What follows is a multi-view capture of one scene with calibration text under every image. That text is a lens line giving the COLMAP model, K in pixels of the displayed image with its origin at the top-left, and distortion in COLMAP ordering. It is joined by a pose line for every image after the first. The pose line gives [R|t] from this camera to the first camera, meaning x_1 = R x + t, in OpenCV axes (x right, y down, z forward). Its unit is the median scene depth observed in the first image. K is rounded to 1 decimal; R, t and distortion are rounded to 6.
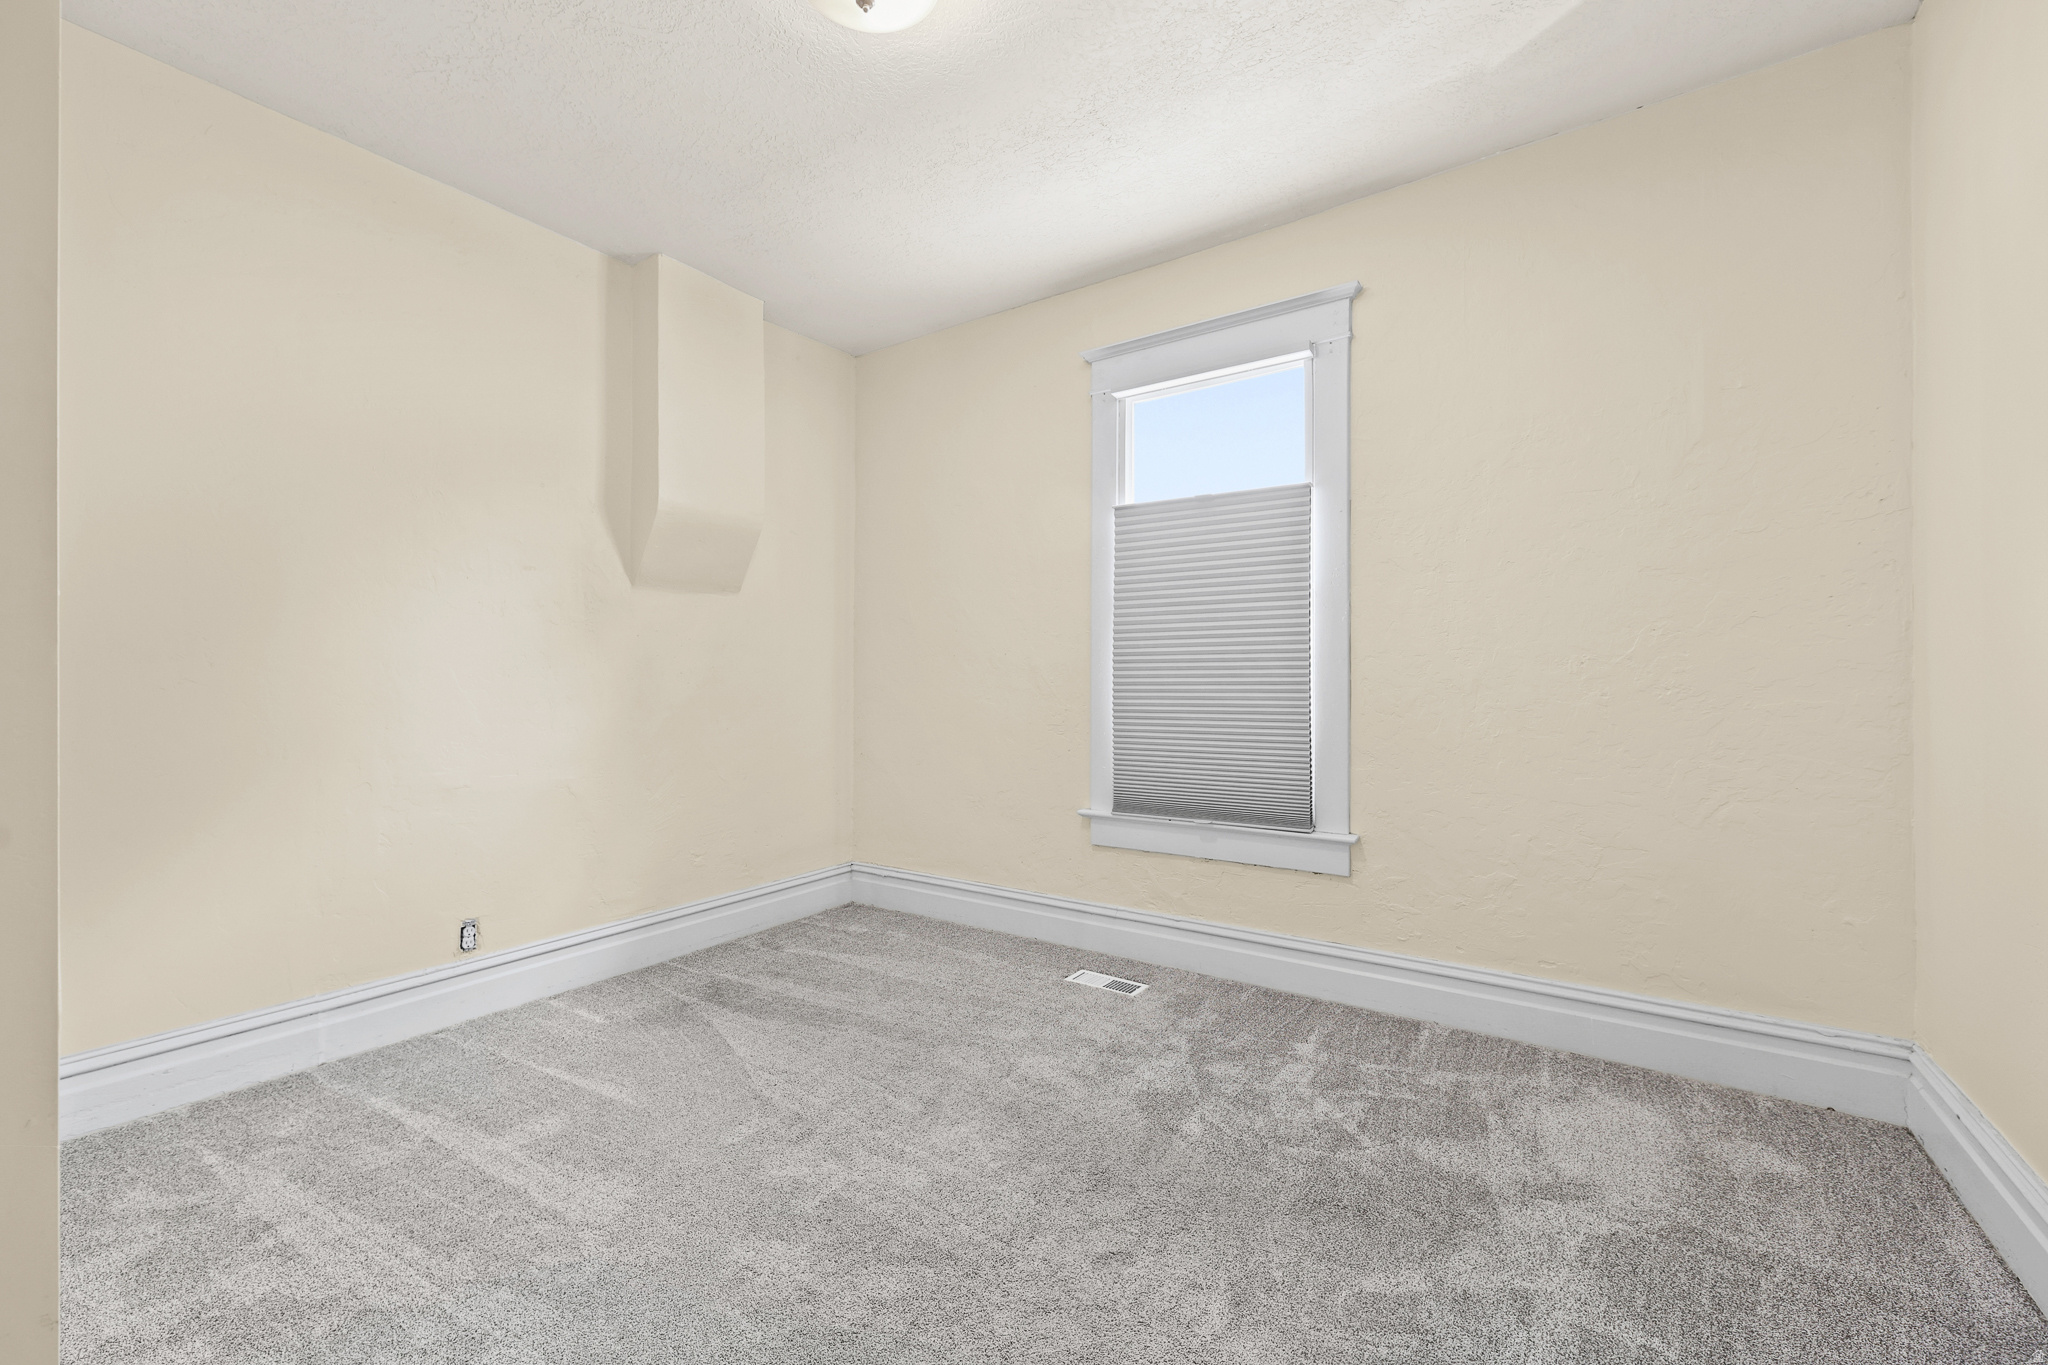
lens RADIAL K [[820.4, 0, 1031.2], [0, 820.4, 673.5], [0, 0, 1]] dist [-0.009504, 0.000171]
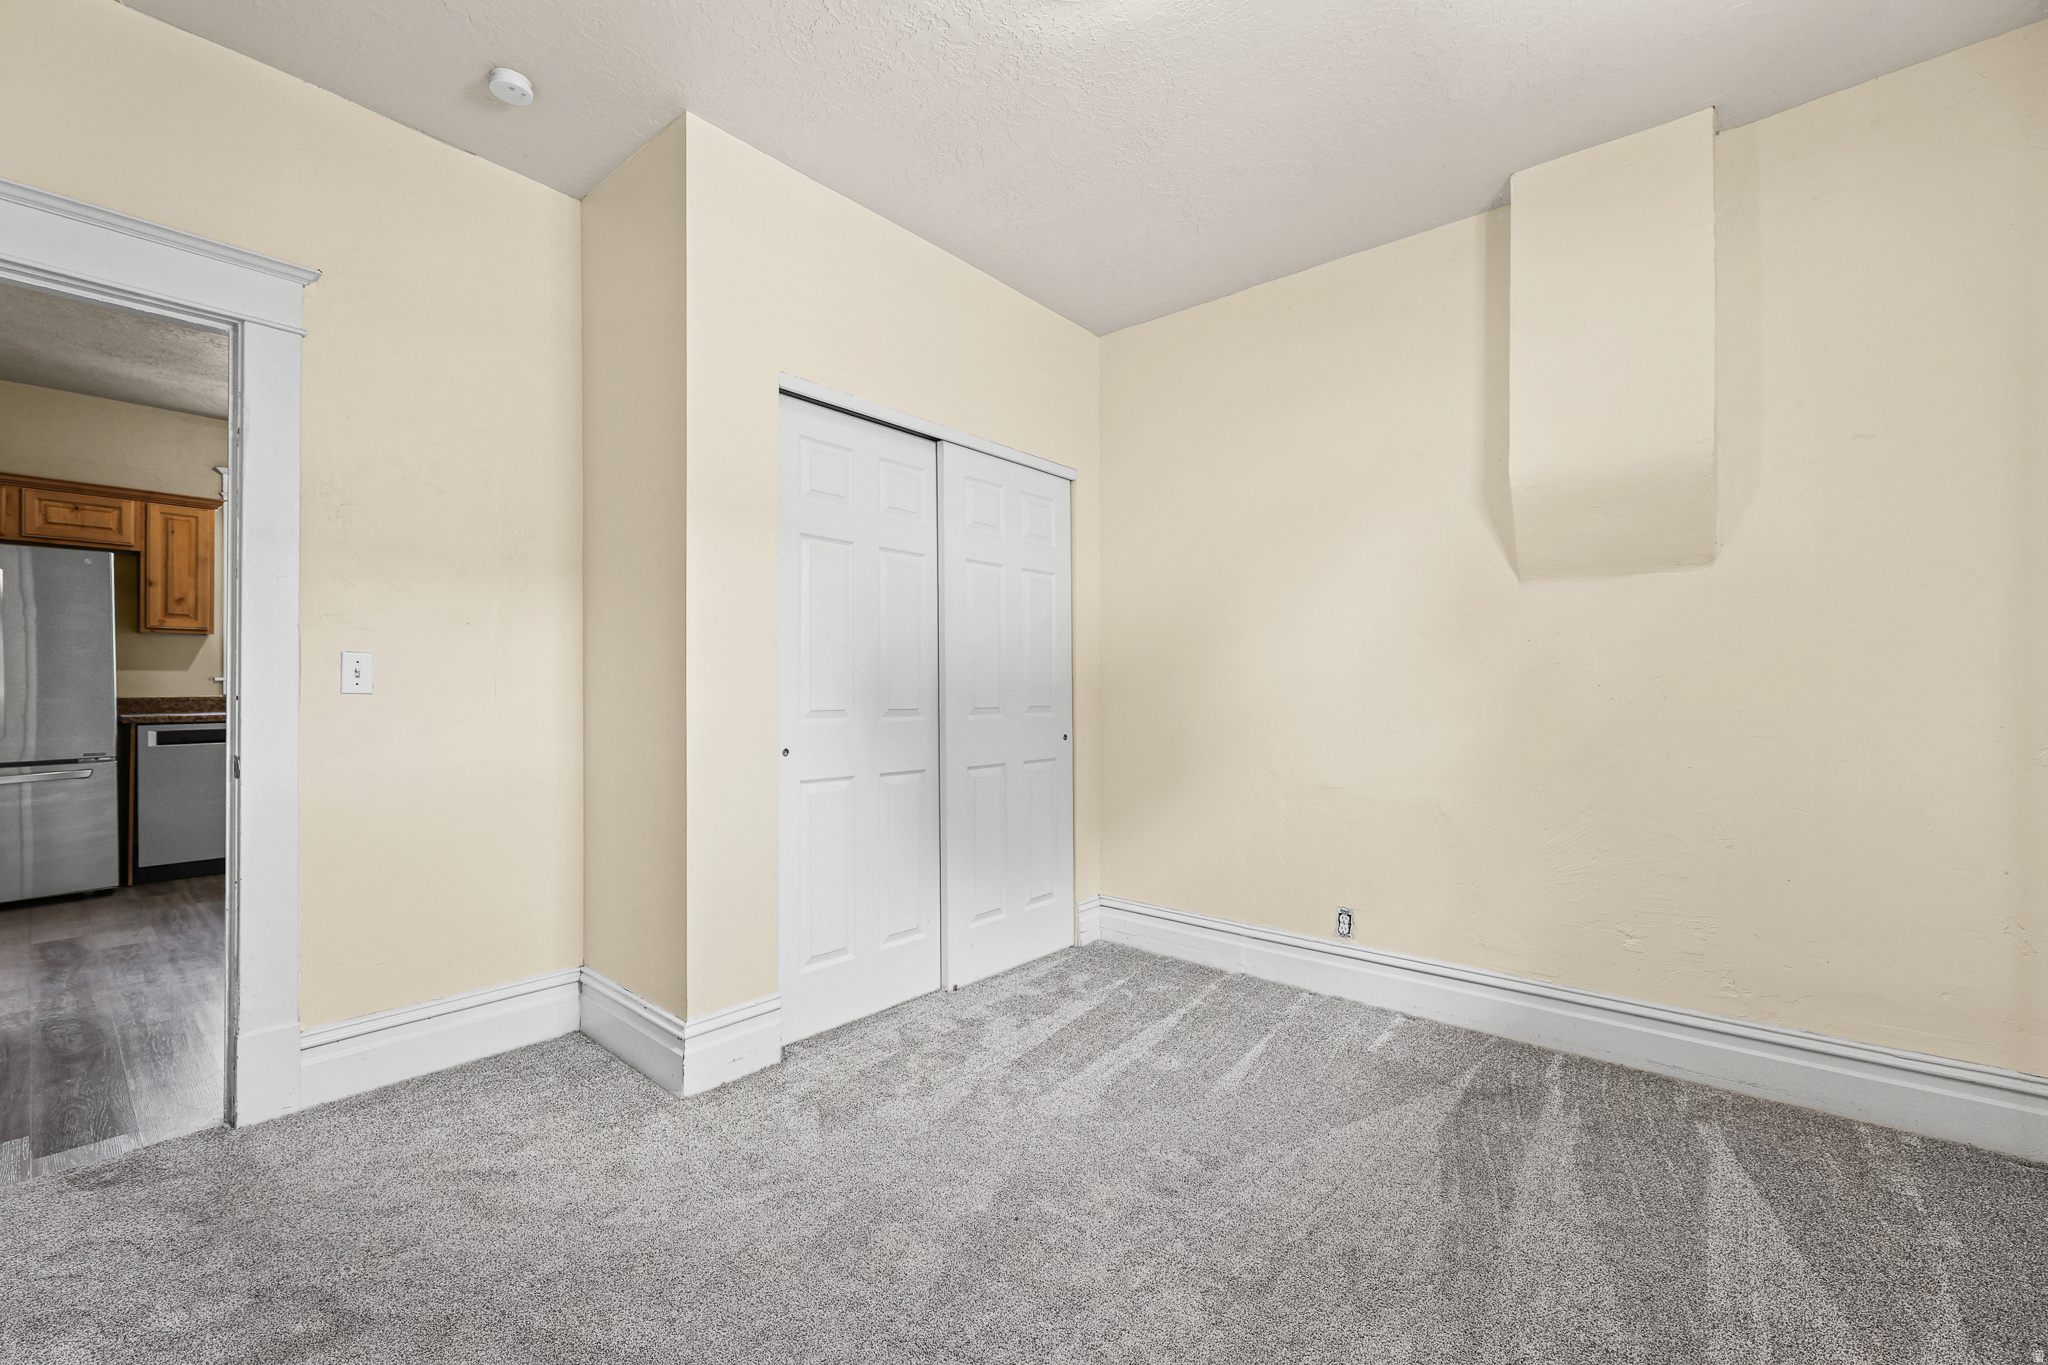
lens RADIAL K [[843.2, 0, 1023.3], [0, 843.2, 683.9], [0, 0, 1]] dist [0.000825, 0.000346]
pose [[-0.102165, -0.001526, -0.994766, 0.482617], [0.003043, 0.999994, -0.001846, -0.002334], [0.994763, -0.003216, -0.102159, 0.663389]]
